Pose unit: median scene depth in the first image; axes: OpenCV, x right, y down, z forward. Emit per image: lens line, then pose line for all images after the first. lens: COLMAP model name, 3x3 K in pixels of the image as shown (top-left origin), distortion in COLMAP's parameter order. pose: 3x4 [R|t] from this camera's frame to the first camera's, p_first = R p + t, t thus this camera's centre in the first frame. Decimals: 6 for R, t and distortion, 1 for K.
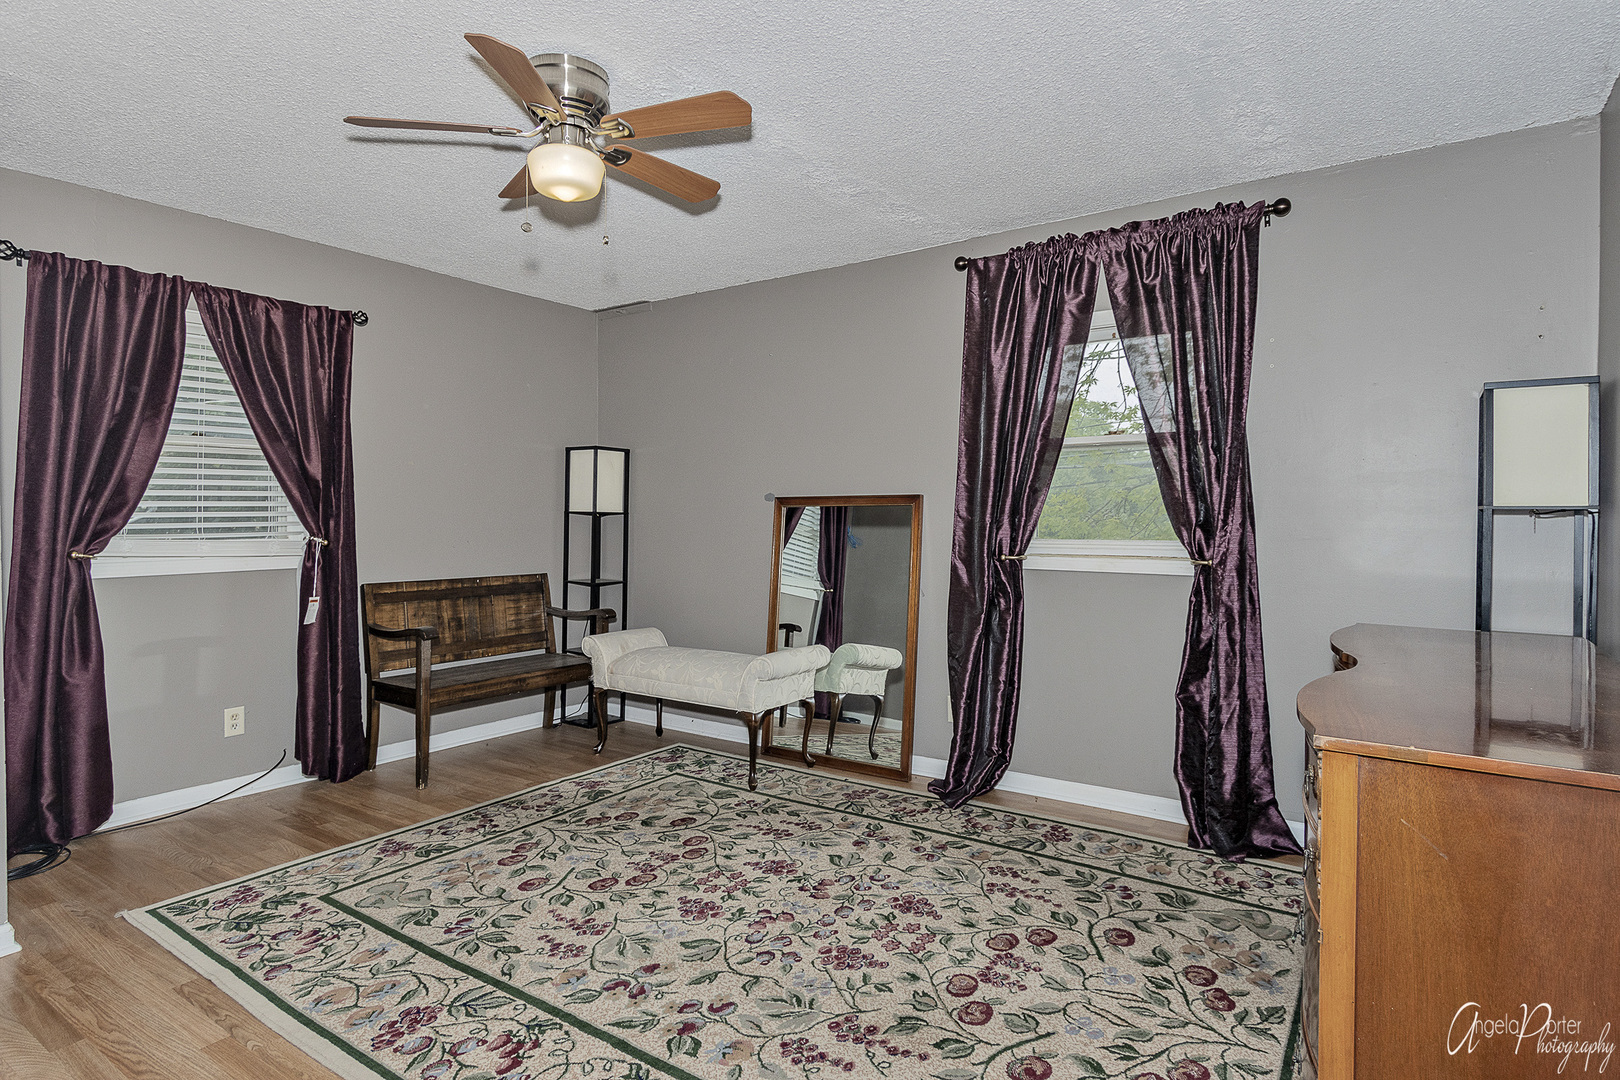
lens RADIAL K [[870.0, 0, 838.9], [0, 870.0, 535.7], [0, 0, 1]] dist [0.001304, 0.000570]
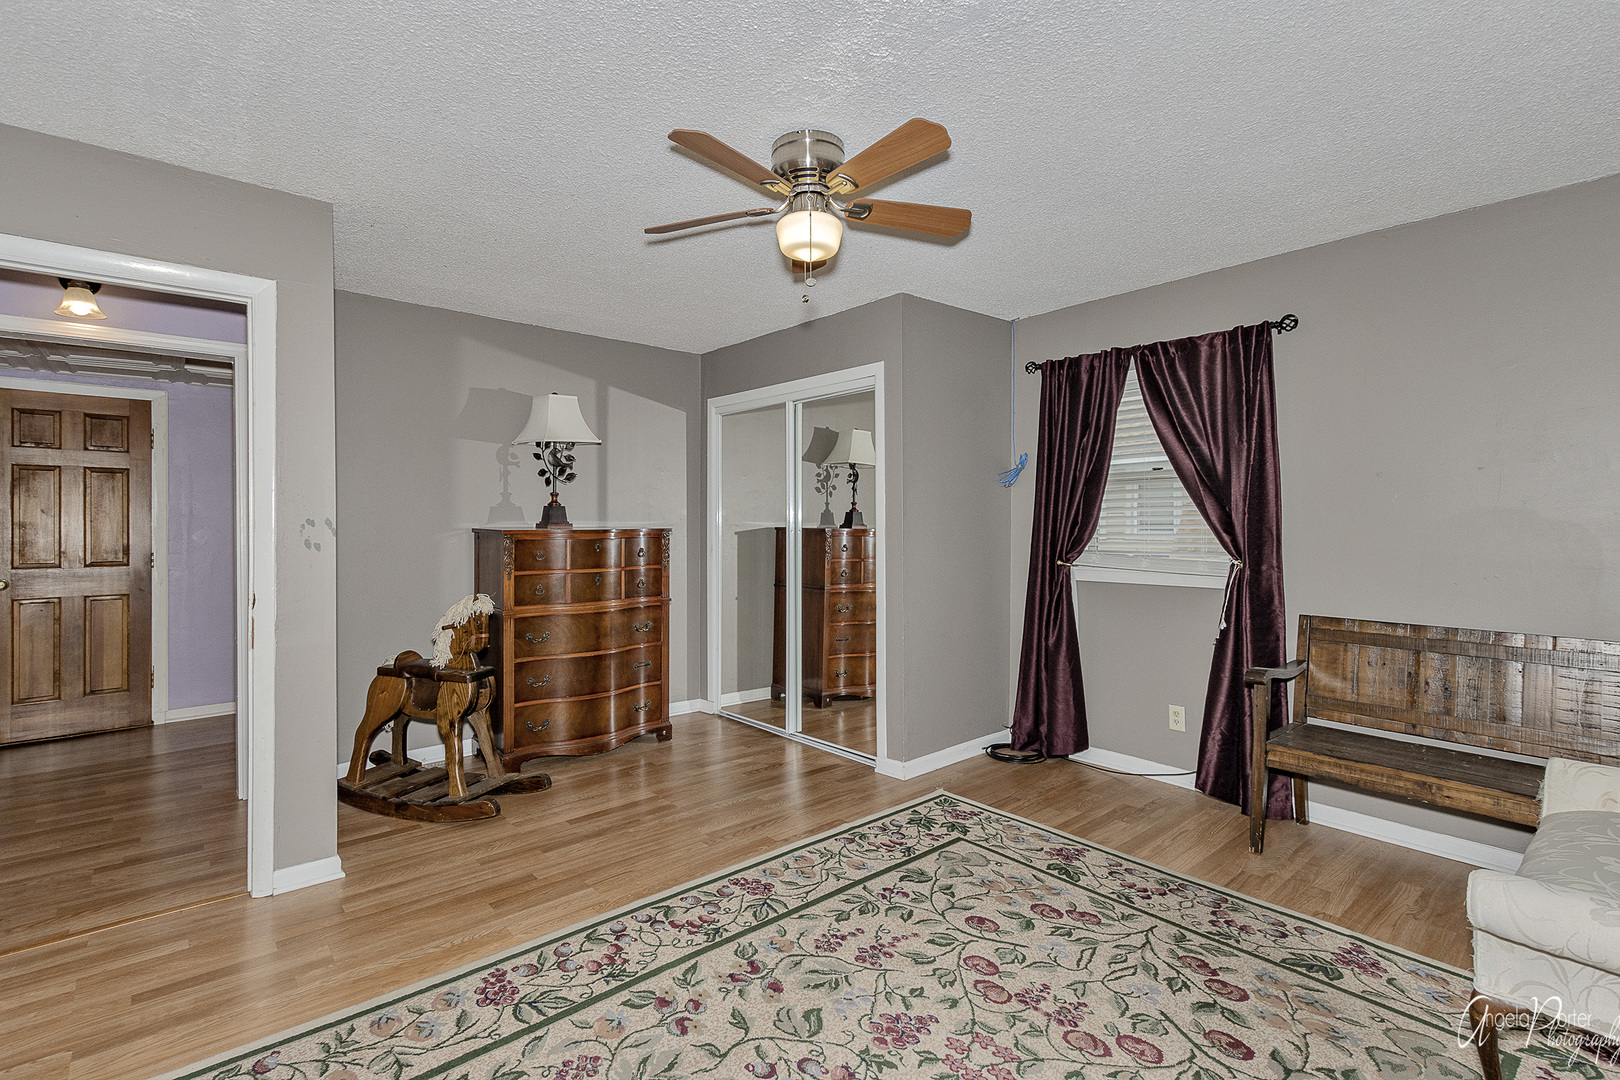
lens RADIAL K [[770.0, 0, 813.3], [0, 770.0, 541.4], [0, 0, 1]] dist [0.003404, -0.000431]
pose [[-0.281634, 0.021421, -0.959283, 0.487059], [-0.027147, 0.999173, 0.030282, -0.043102], [0.959138, 0.034569, -0.280820, 0.988450]]
